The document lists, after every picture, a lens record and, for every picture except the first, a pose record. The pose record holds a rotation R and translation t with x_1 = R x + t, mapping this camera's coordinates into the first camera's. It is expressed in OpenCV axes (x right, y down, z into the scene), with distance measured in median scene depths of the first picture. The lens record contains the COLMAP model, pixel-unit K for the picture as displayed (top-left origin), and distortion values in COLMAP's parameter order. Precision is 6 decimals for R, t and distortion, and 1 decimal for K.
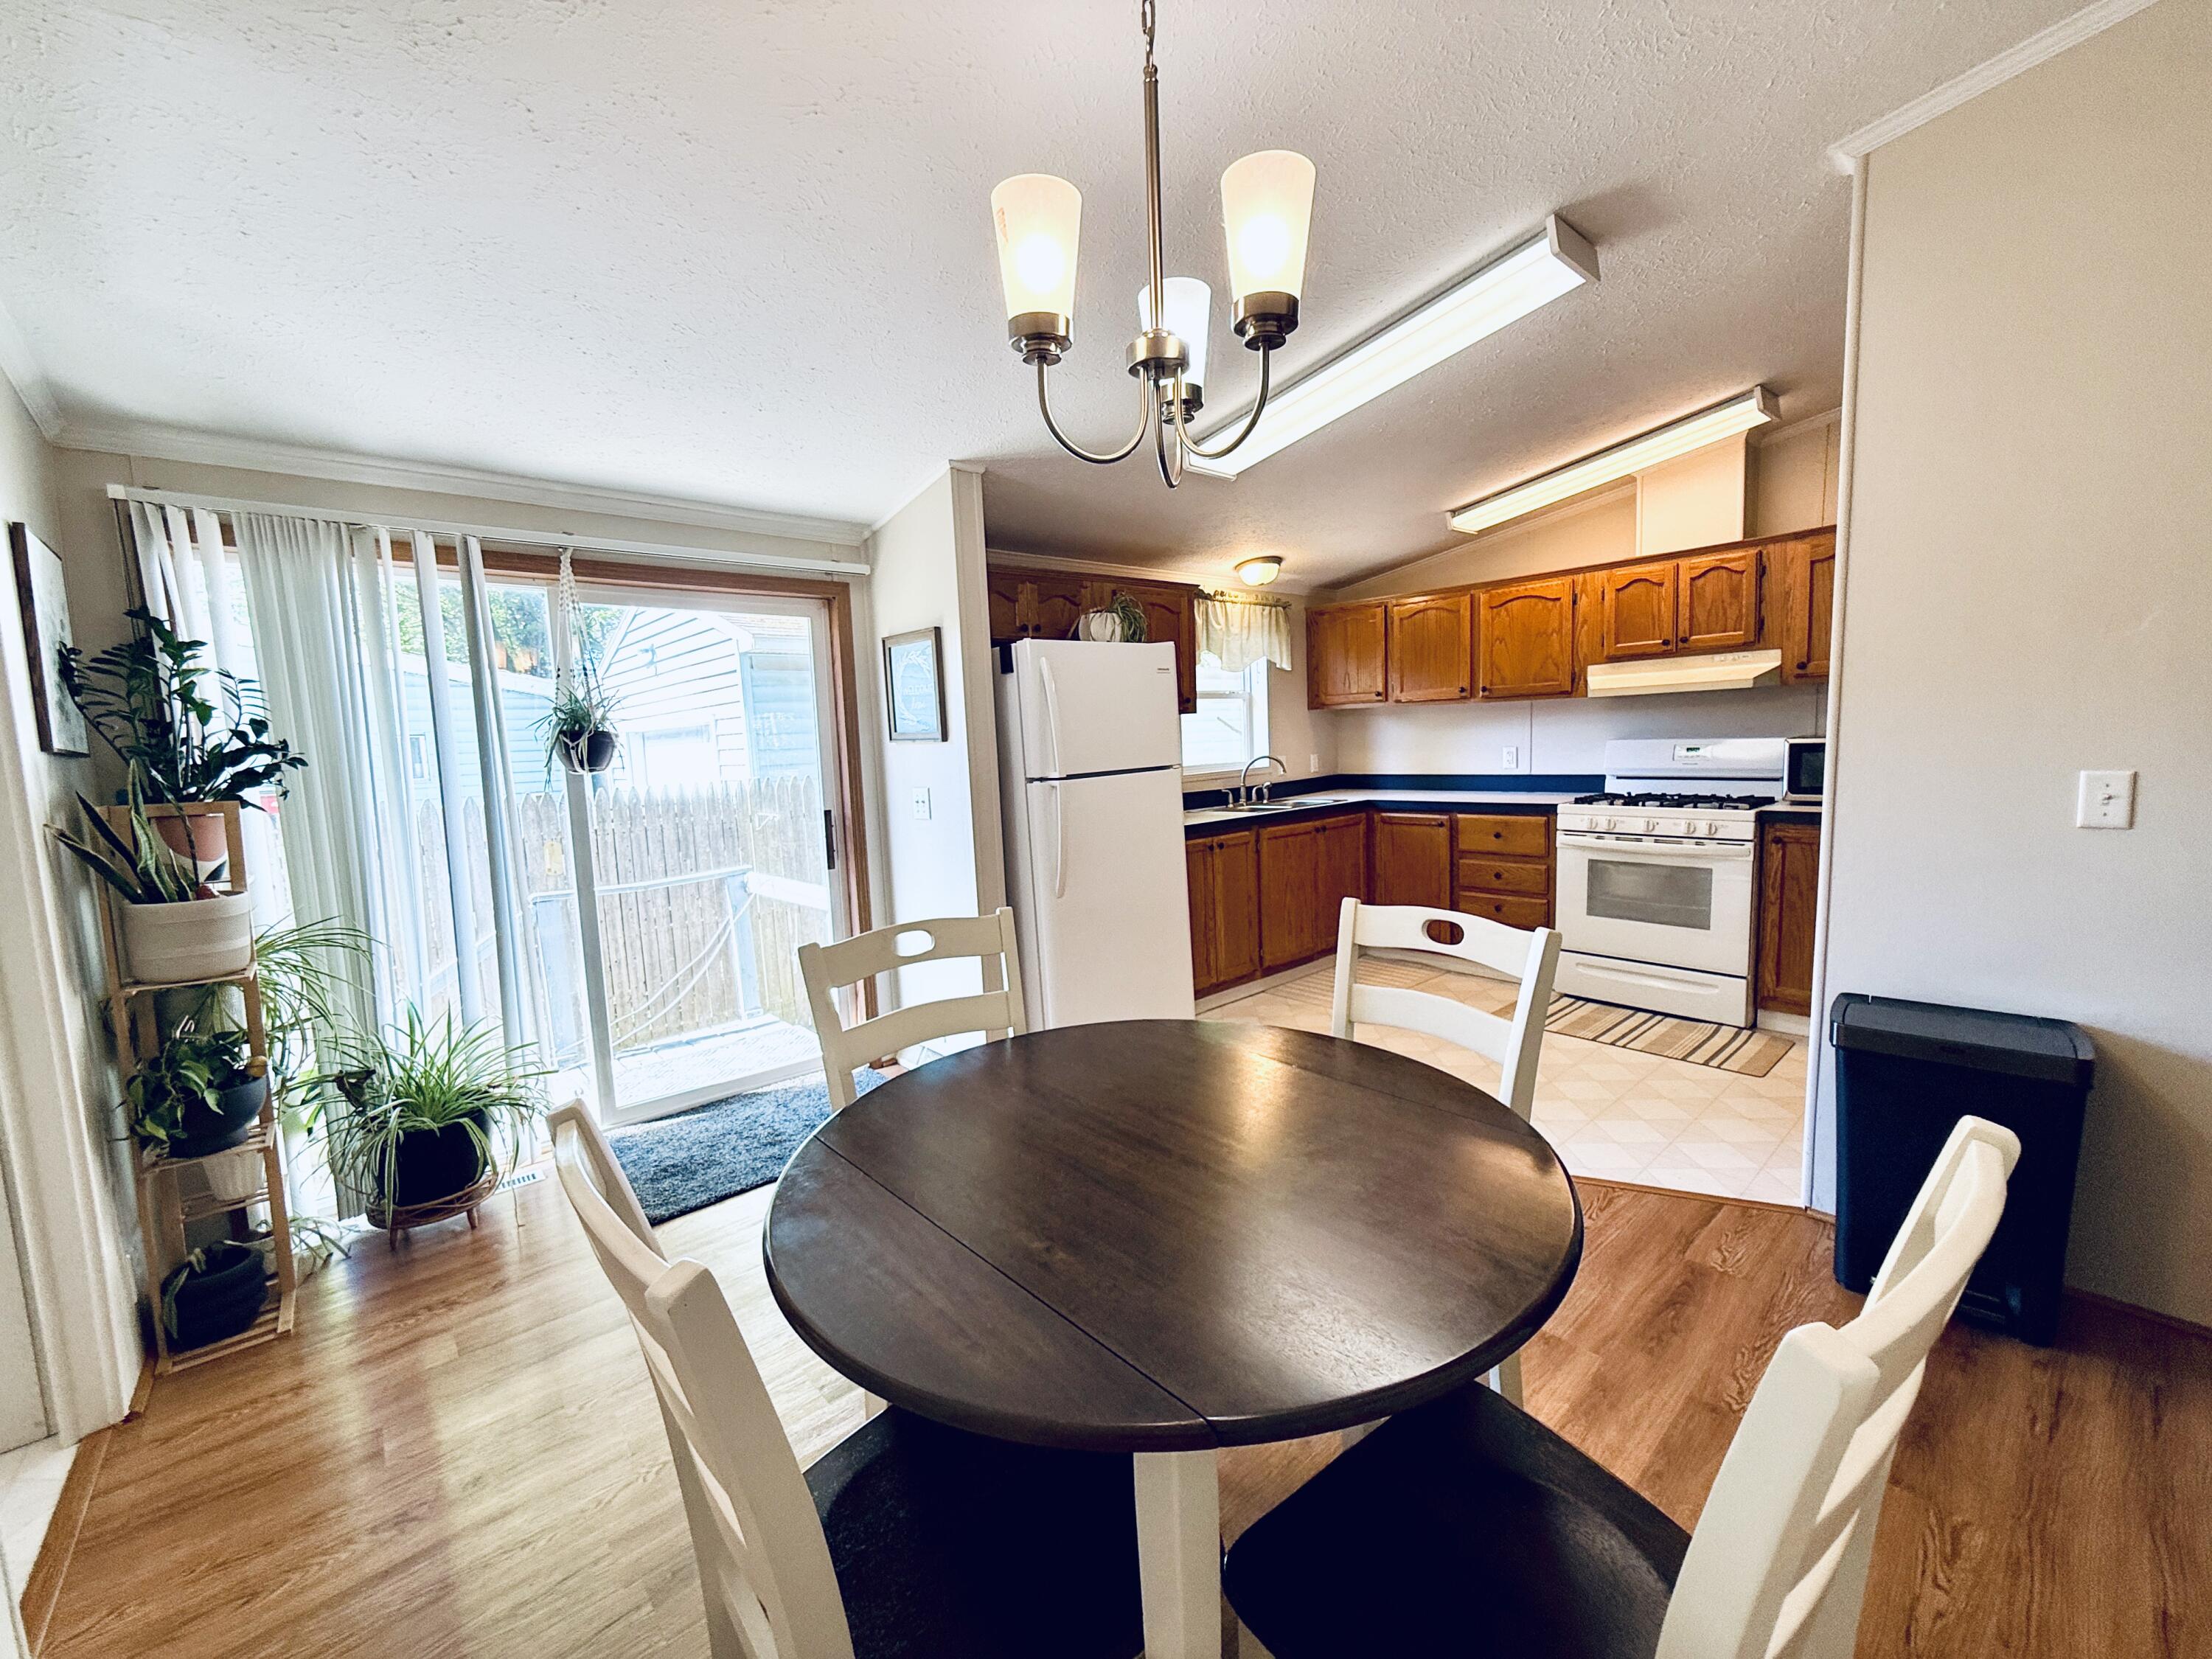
lens RADIAL K [[882.3, 0, 1112.3], [0, 882.3, 829.4], [0, 0, 1]] dist [-0.002213, 0.000355]
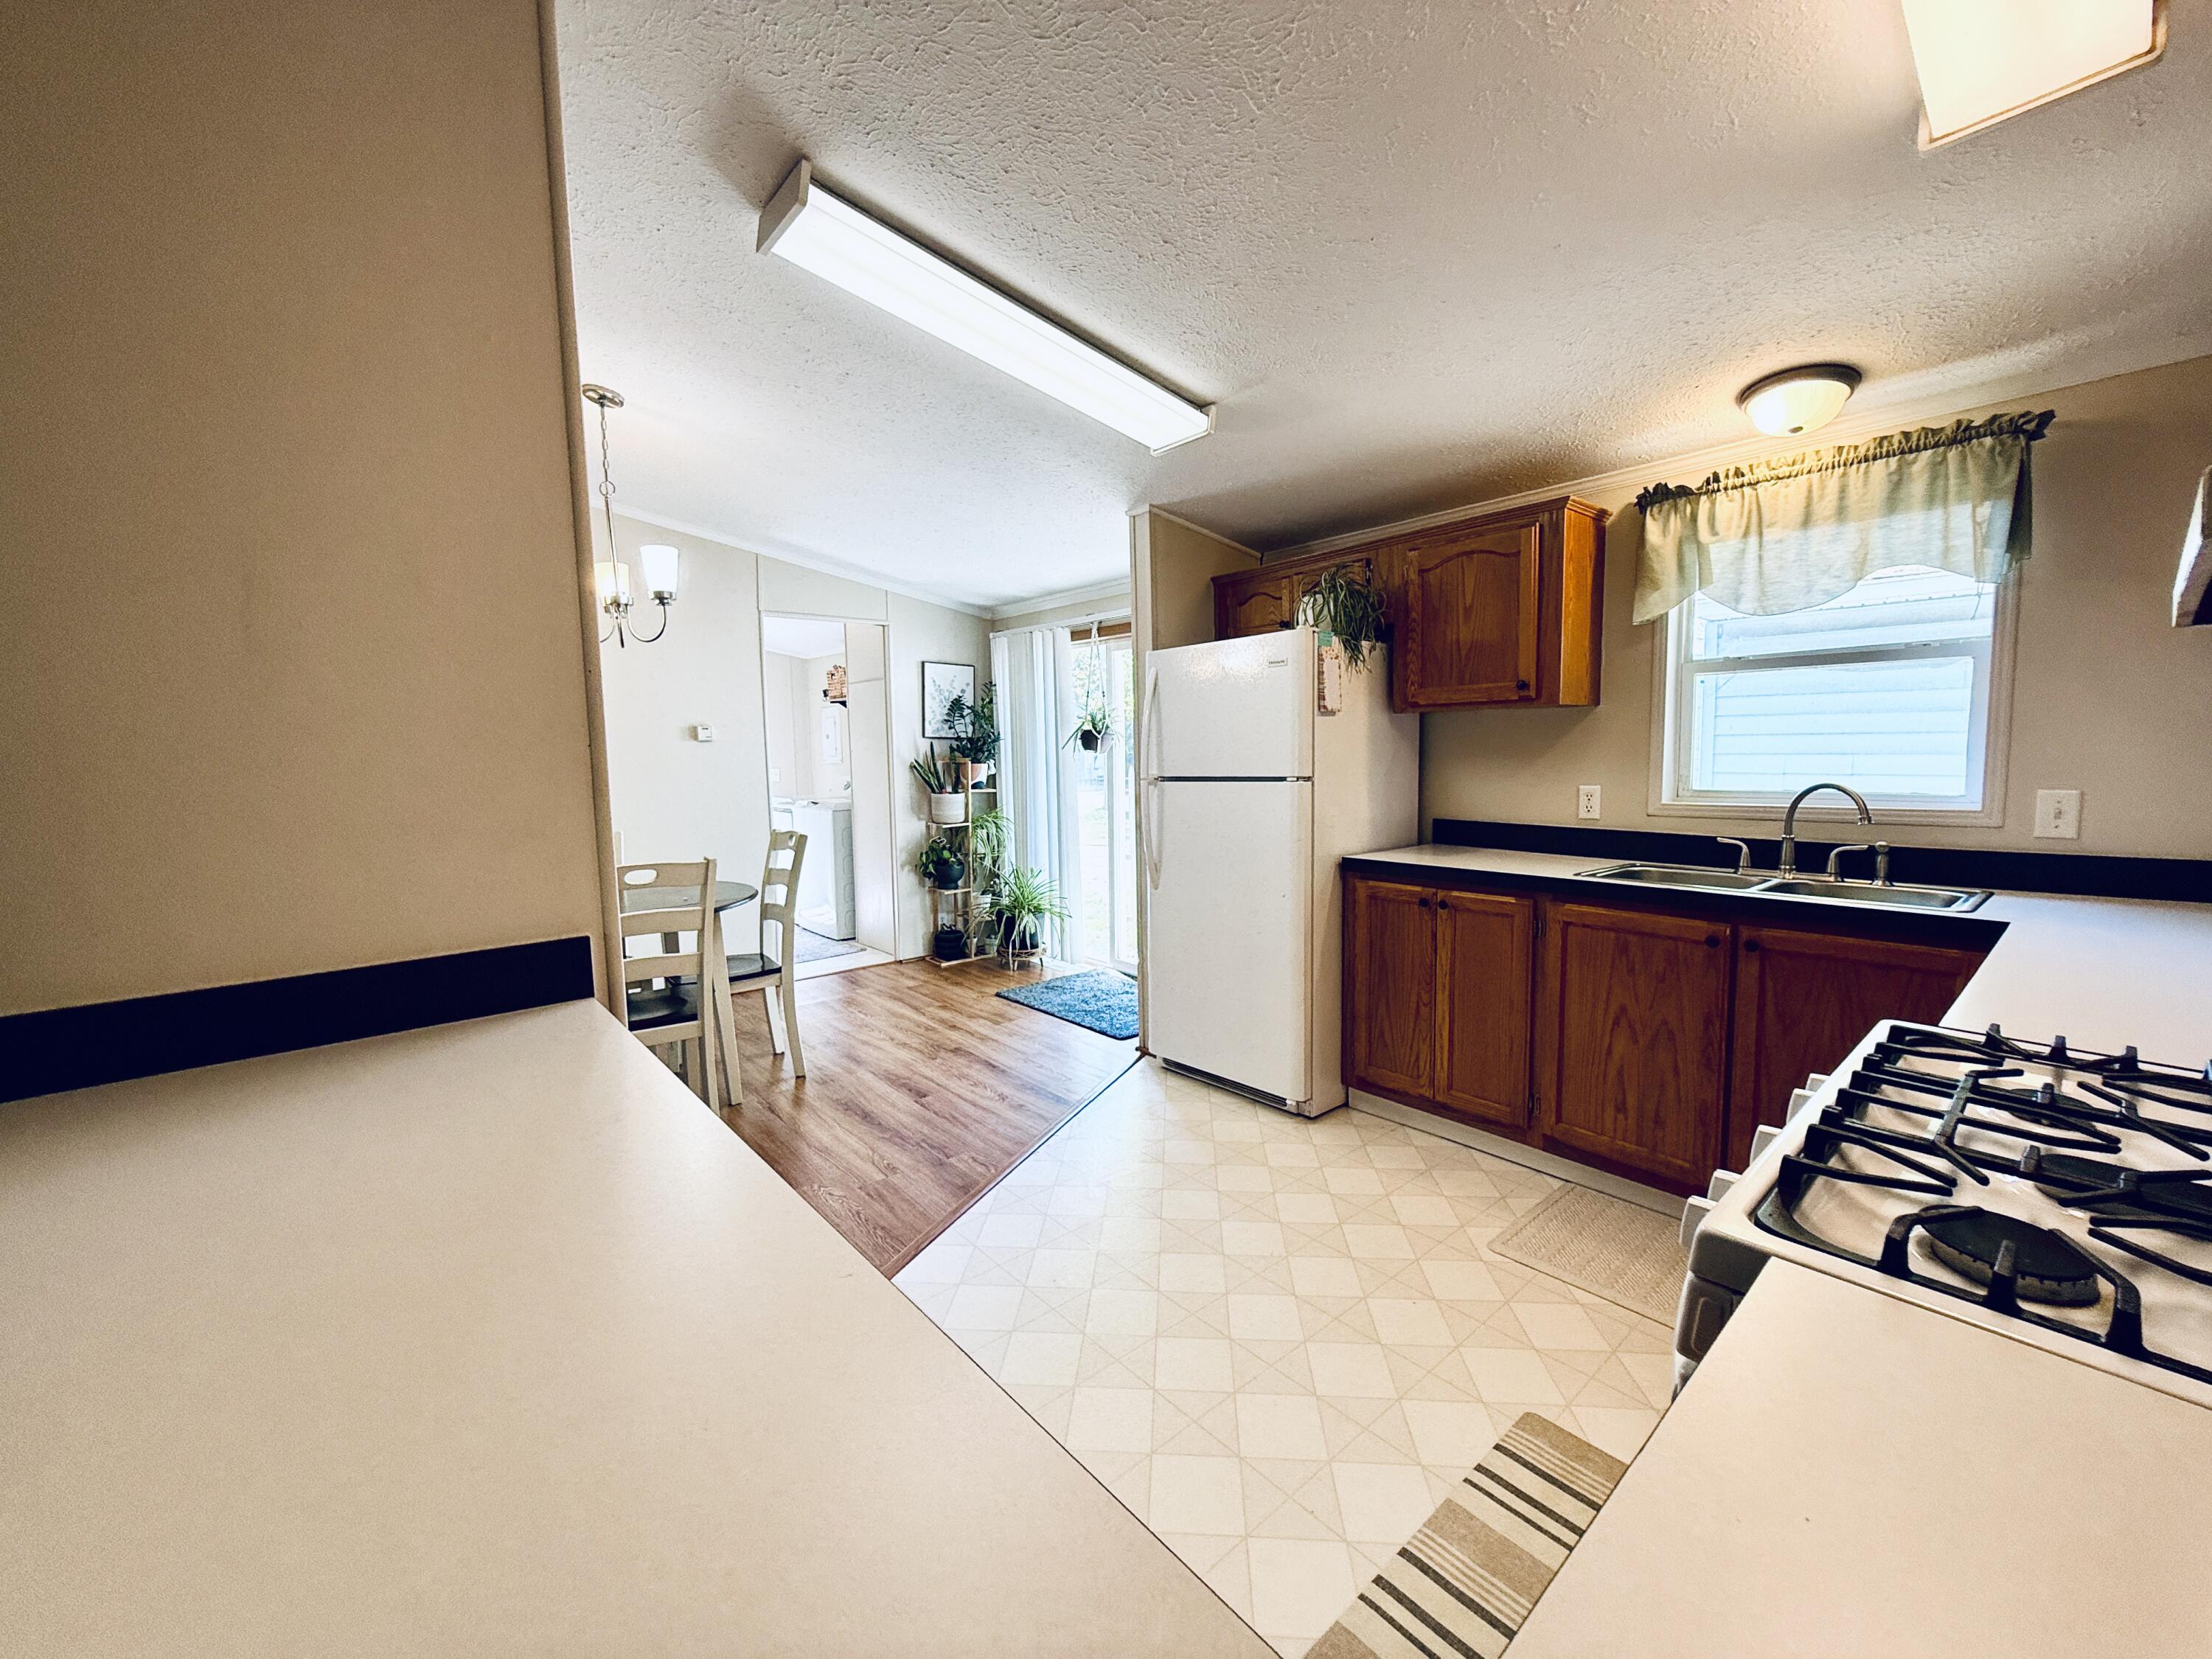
lens RADIAL K [[882.3, 0, 1113.0], [0, 882.3, 822.5], [0, 0, 1]] dist [-0.002213, 0.000355]
pose [[-0.011807, 0.126142, -0.991942, 0.825475], [-0.089203, 0.987923, 0.126693, -0.111550], [0.995943, 0.089980, -0.000412, 0.776642]]
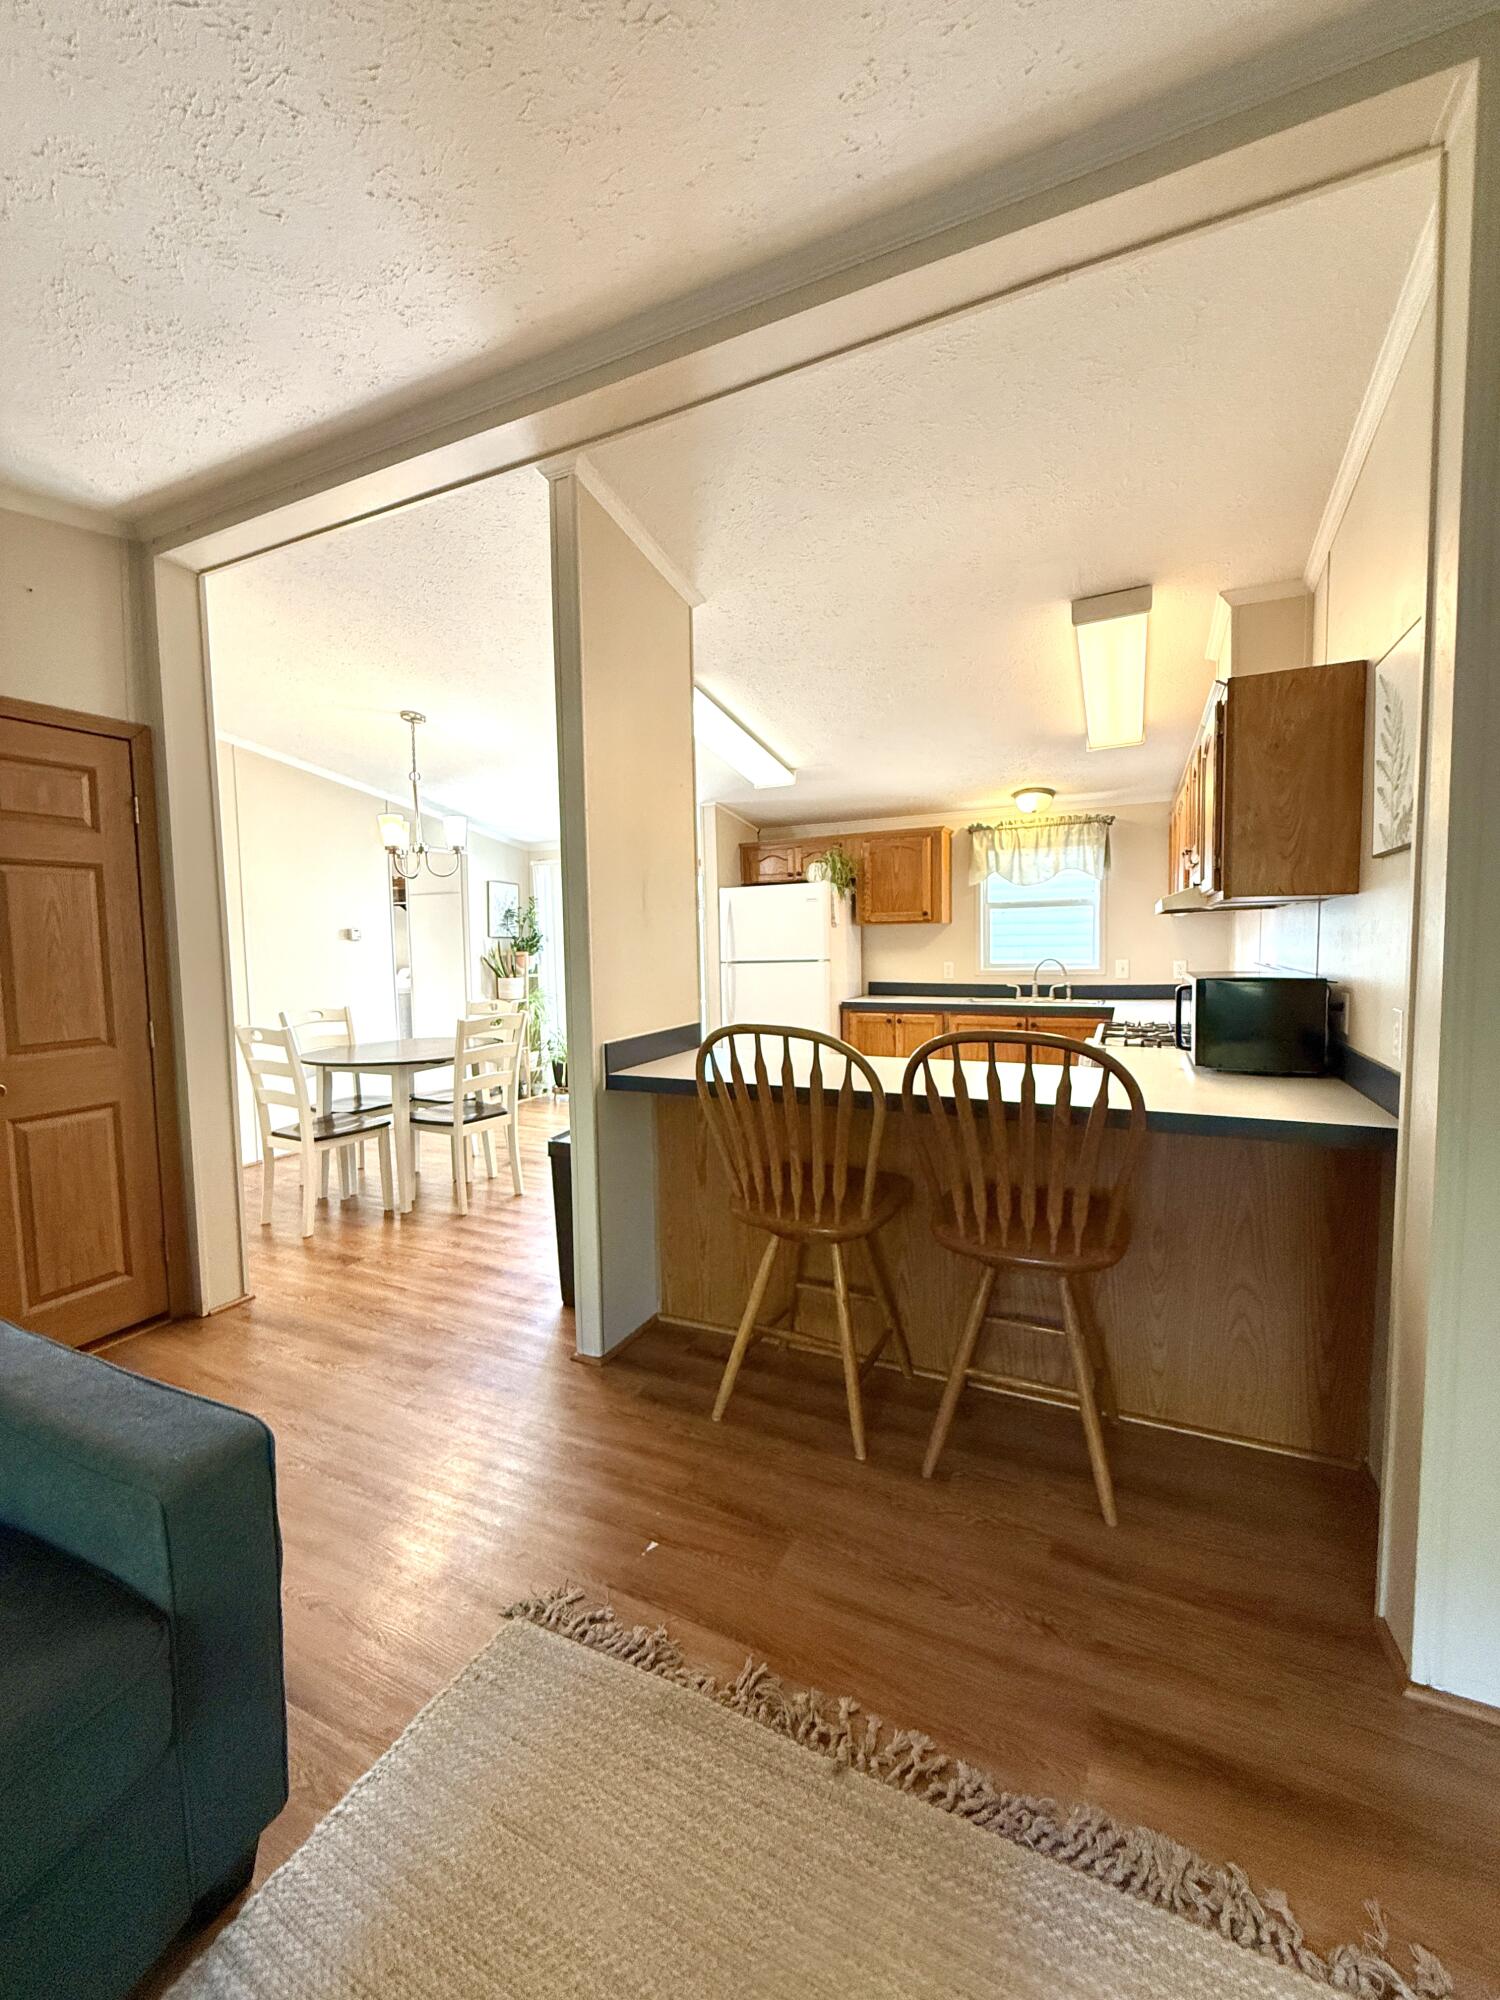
lens RADIAL K [[797.8, 0, 745.3], [0, 797.8, 983.3], [0, 0, 1]] dist [-0.002213, 0.000355]
pose [[0.392241, 0.087868, -0.915656, 1.211098], [-0.096355, 0.993876, 0.054098, -0.087996], [0.914802, 0.067008, 0.398306, 0.297767]]
